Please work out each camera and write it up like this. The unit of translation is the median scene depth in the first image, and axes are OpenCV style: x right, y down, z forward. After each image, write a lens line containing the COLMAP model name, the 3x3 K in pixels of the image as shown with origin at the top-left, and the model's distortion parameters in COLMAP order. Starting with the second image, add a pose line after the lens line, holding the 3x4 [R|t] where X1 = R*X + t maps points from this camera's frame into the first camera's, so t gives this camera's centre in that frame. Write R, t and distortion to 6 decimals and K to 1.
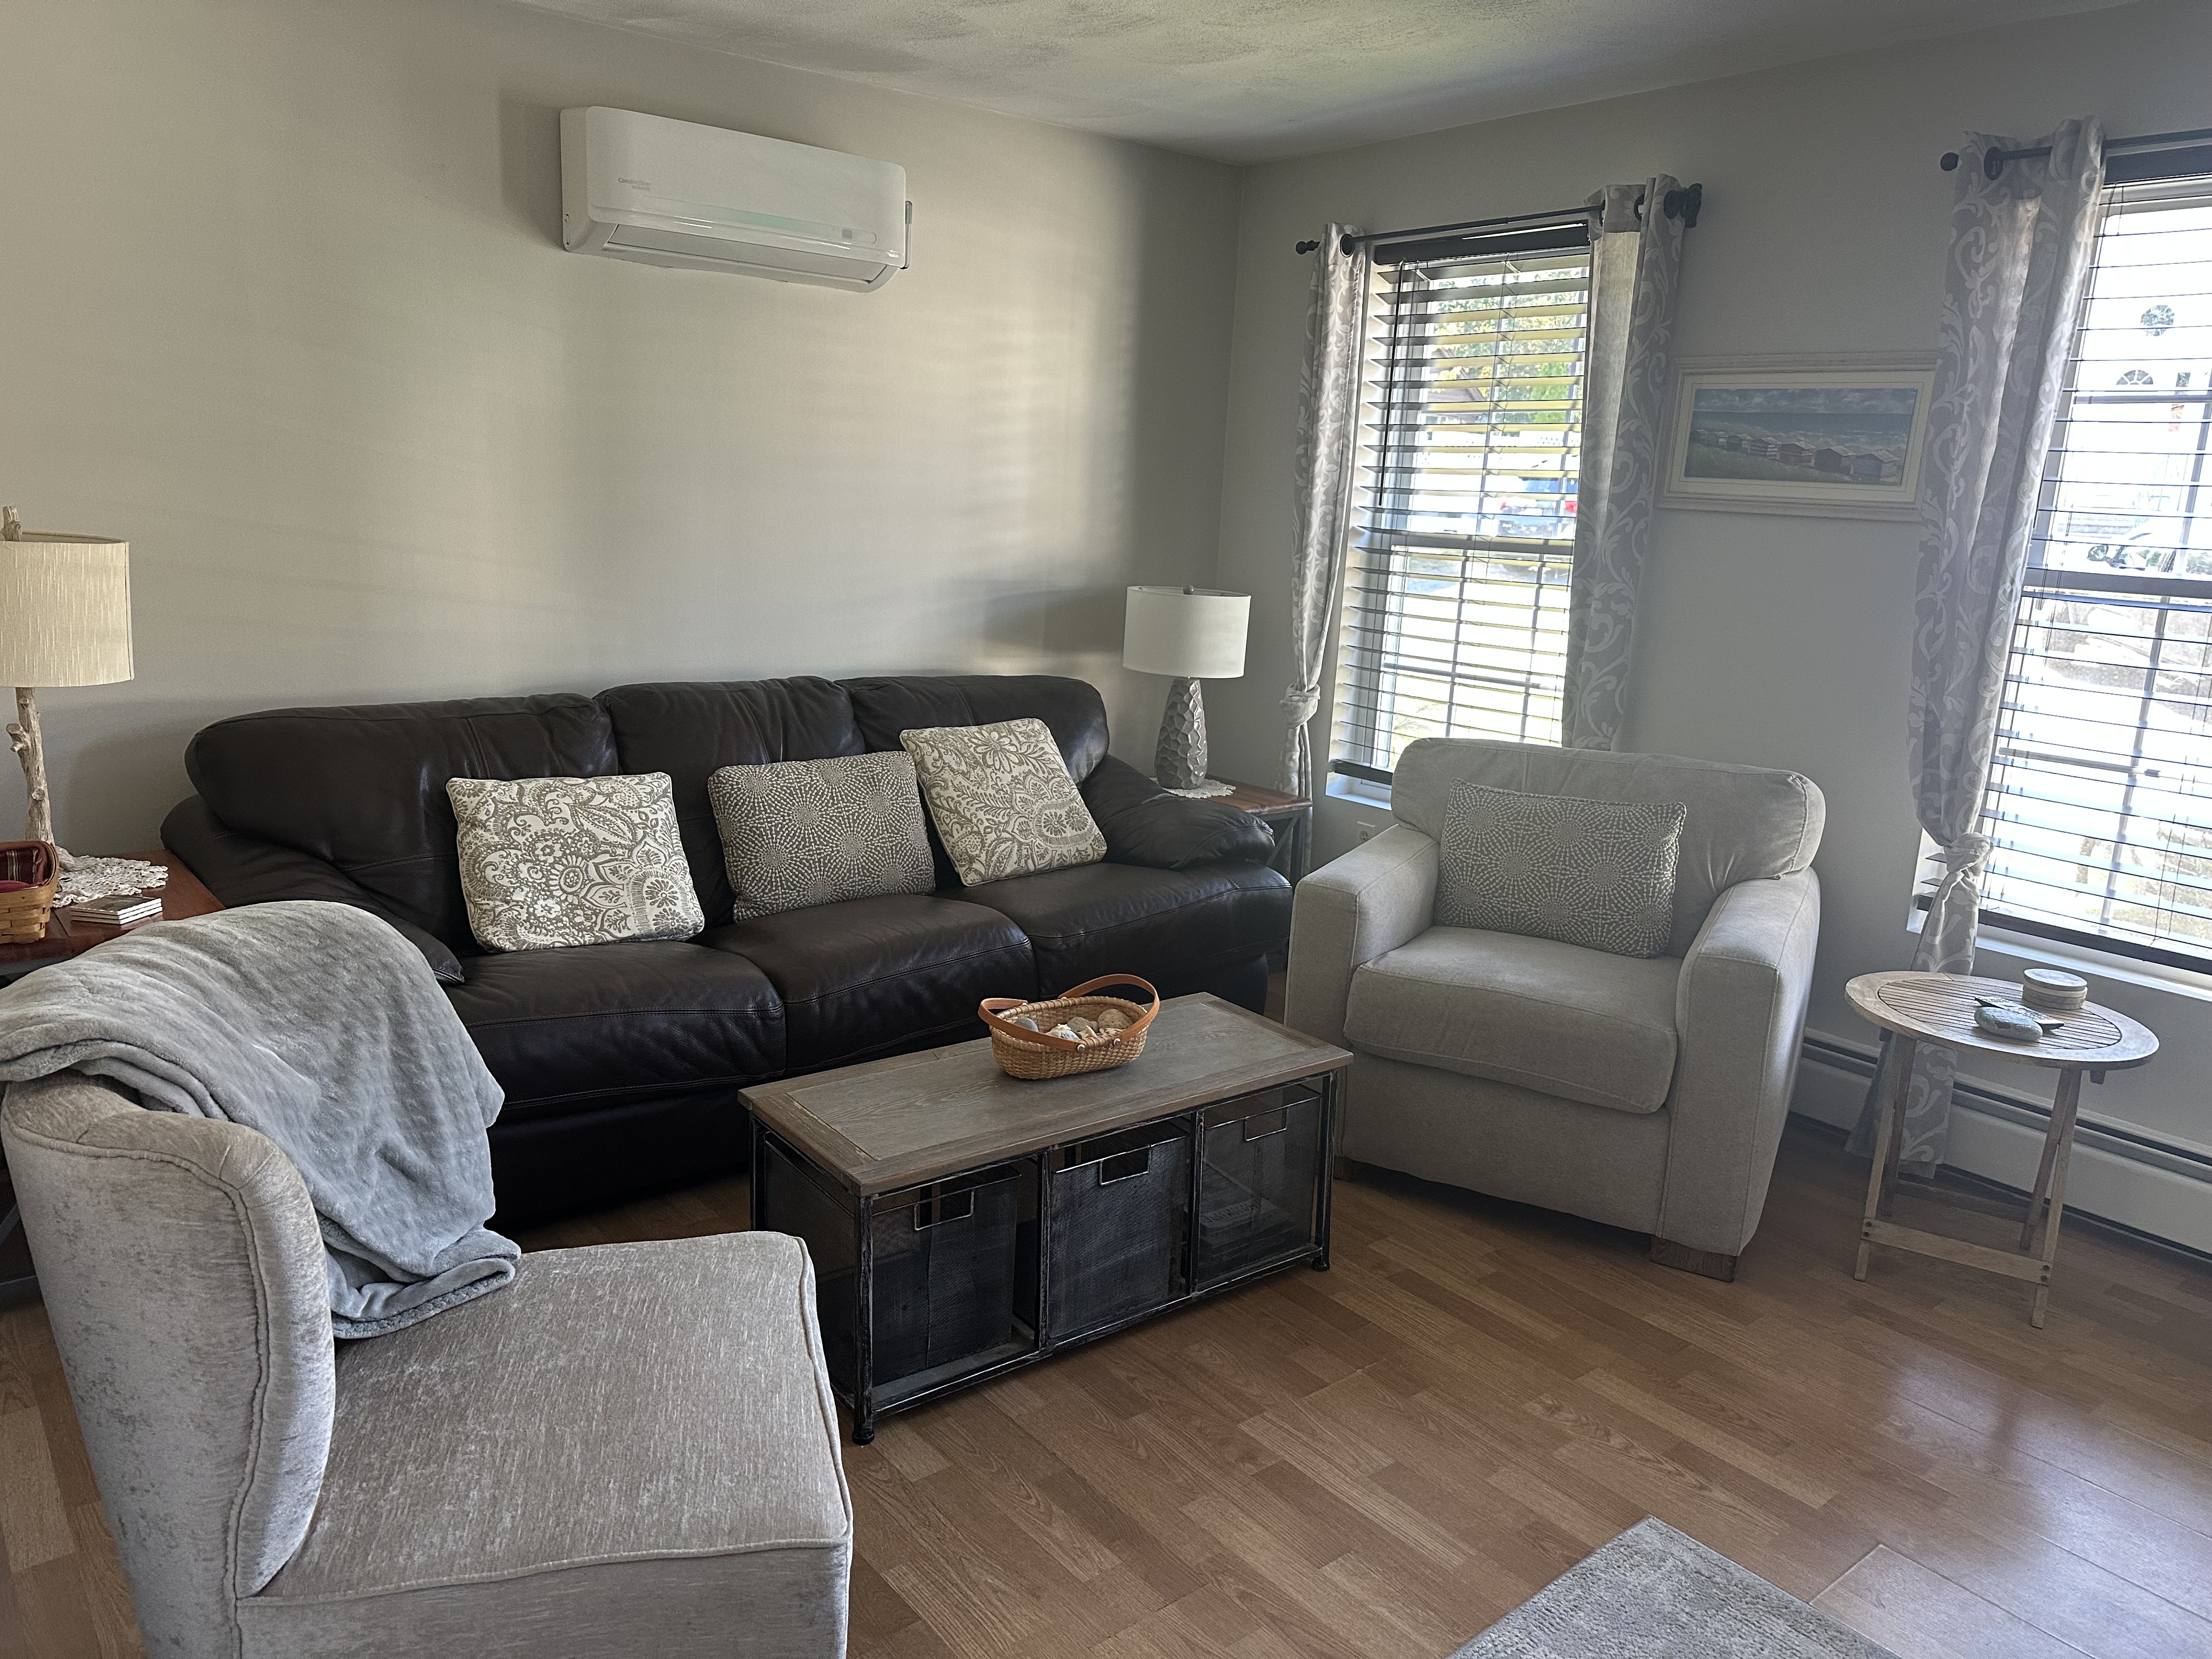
lens RADIAL K [[1548.1, 0, 1095.8], [0, 1548.1, 812.4], [0, 0, 1]] dist [0.175199, -0.304248]
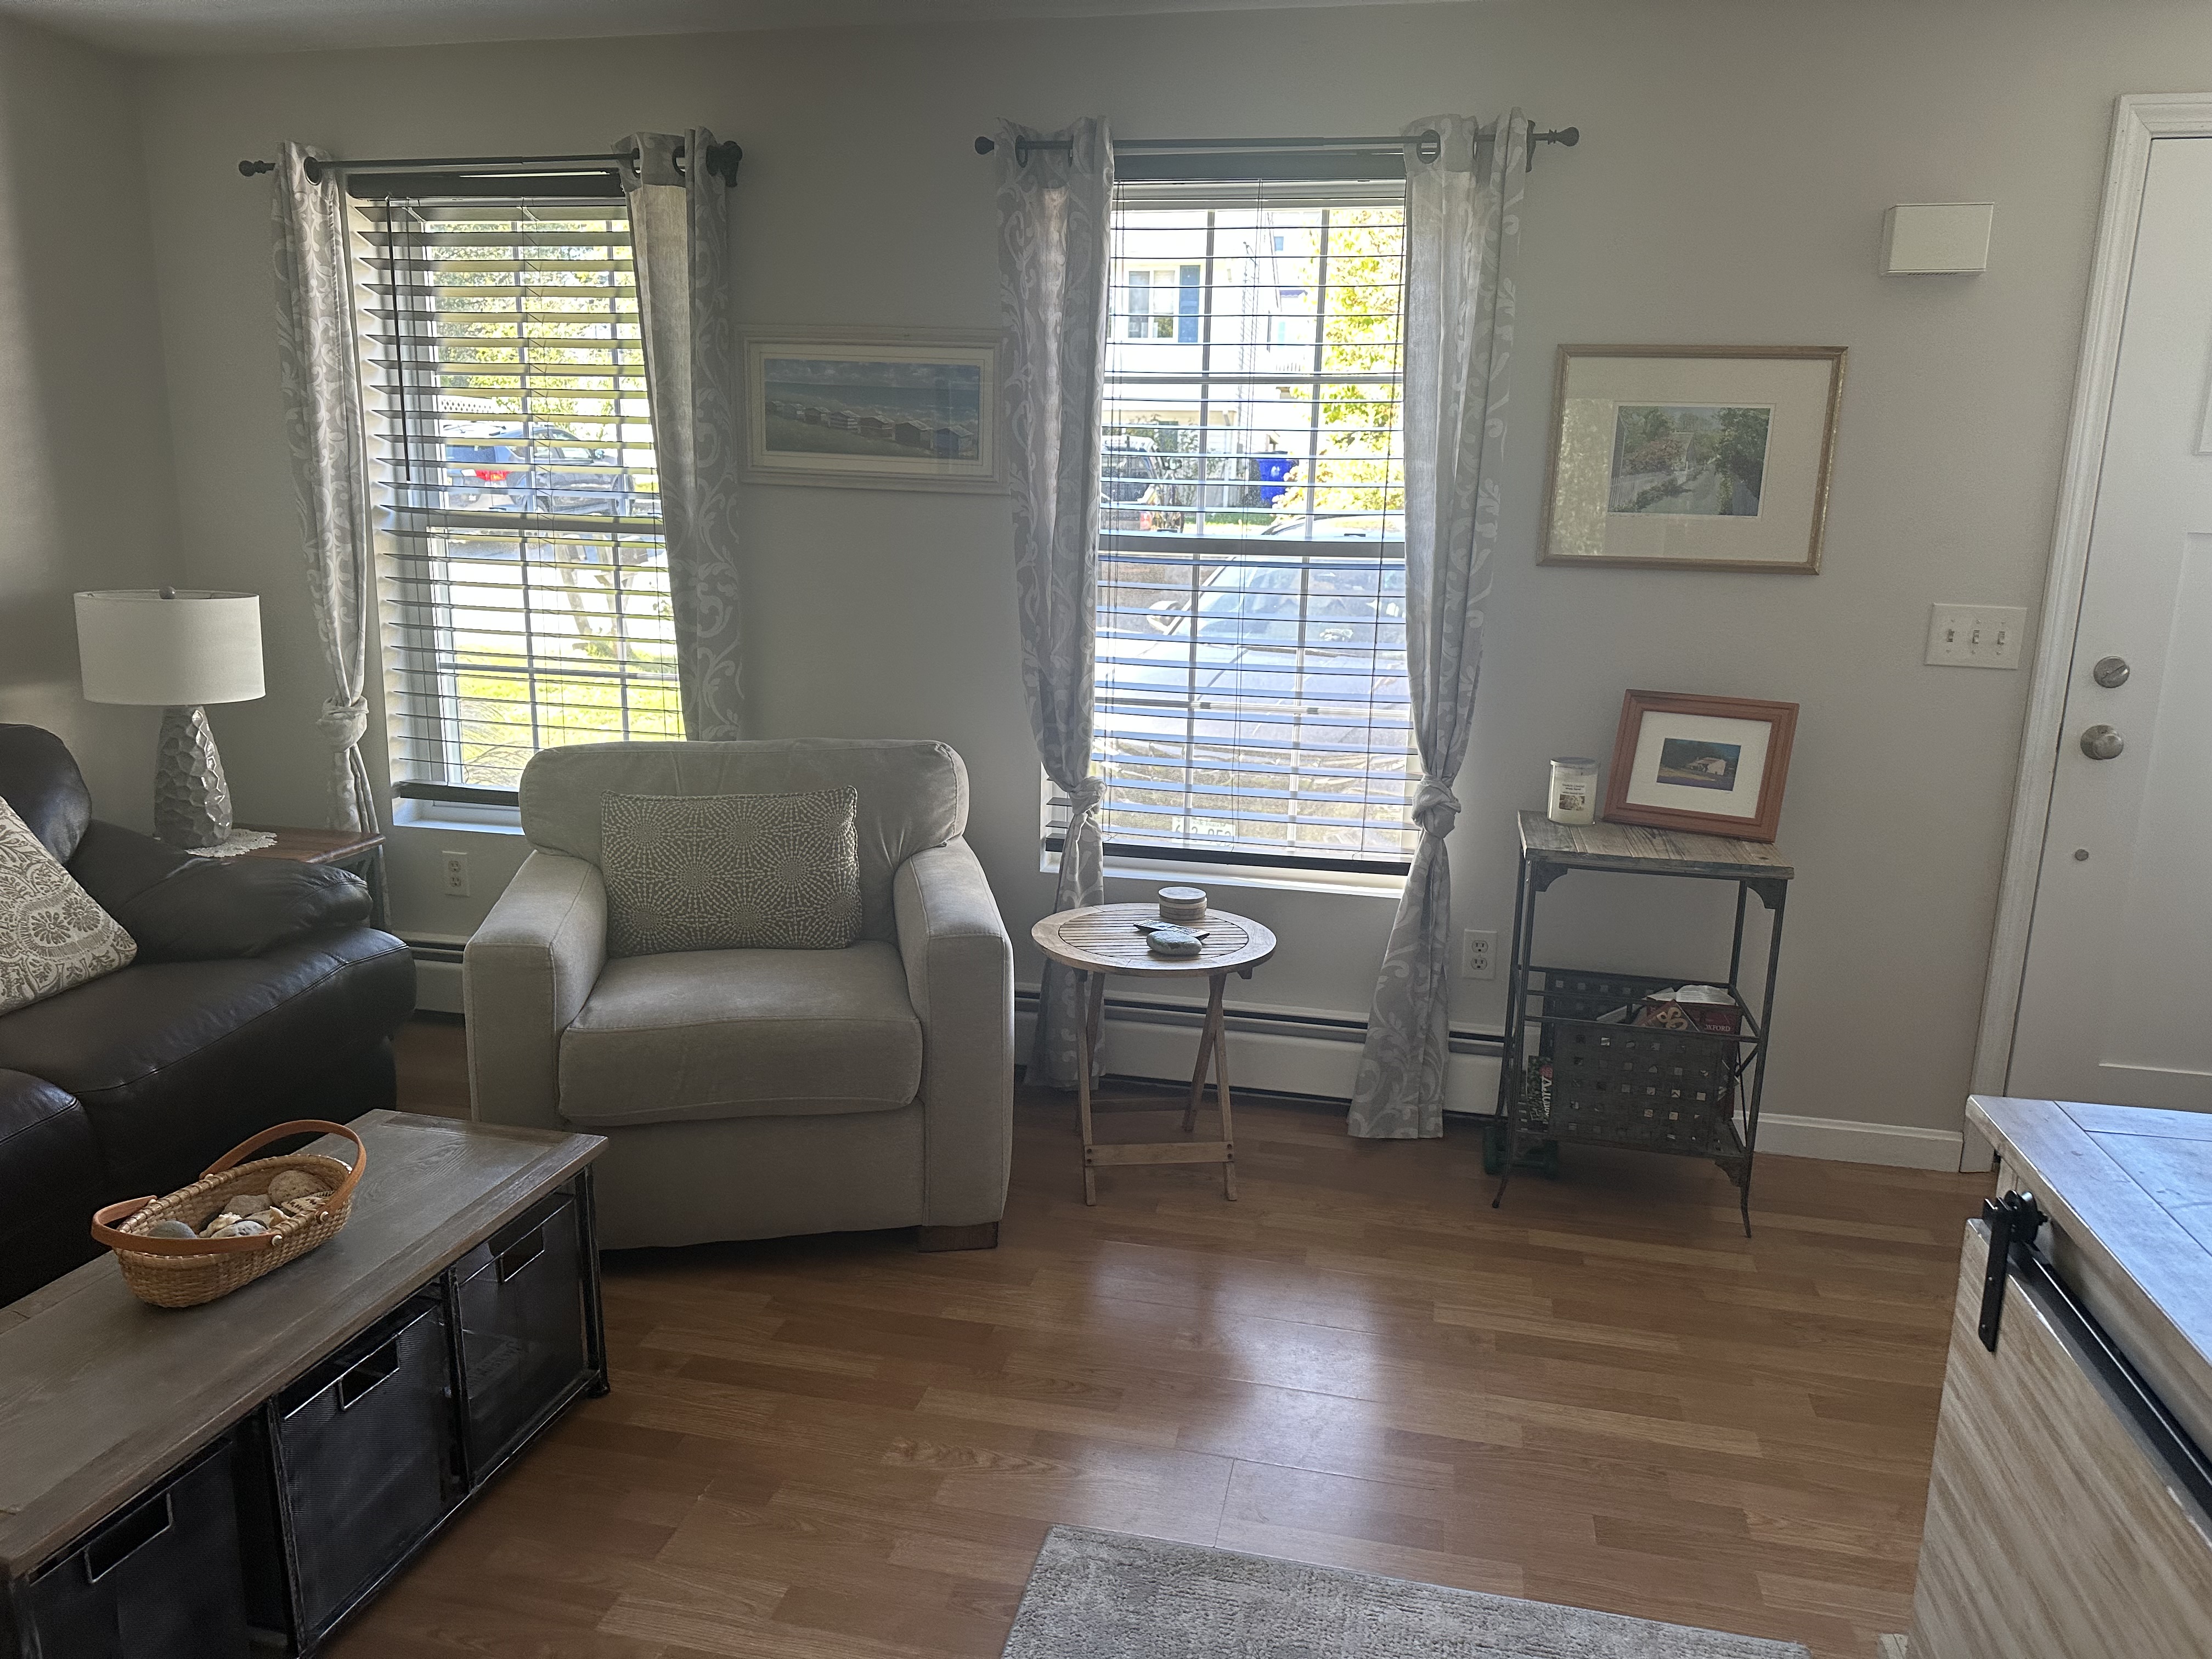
lens RADIAL K [[1547.2, 0, 1108.6], [0, 1547.2, 817.3], [0, 0, 1]] dist [0.121934, -0.186680]
pose [[0.780848, -0.154297, 0.605367, -0.085666], [0.138993, 0.987640, 0.072448, -0.031245], [-0.609063, 0.027571, 0.792643, 0.119760]]
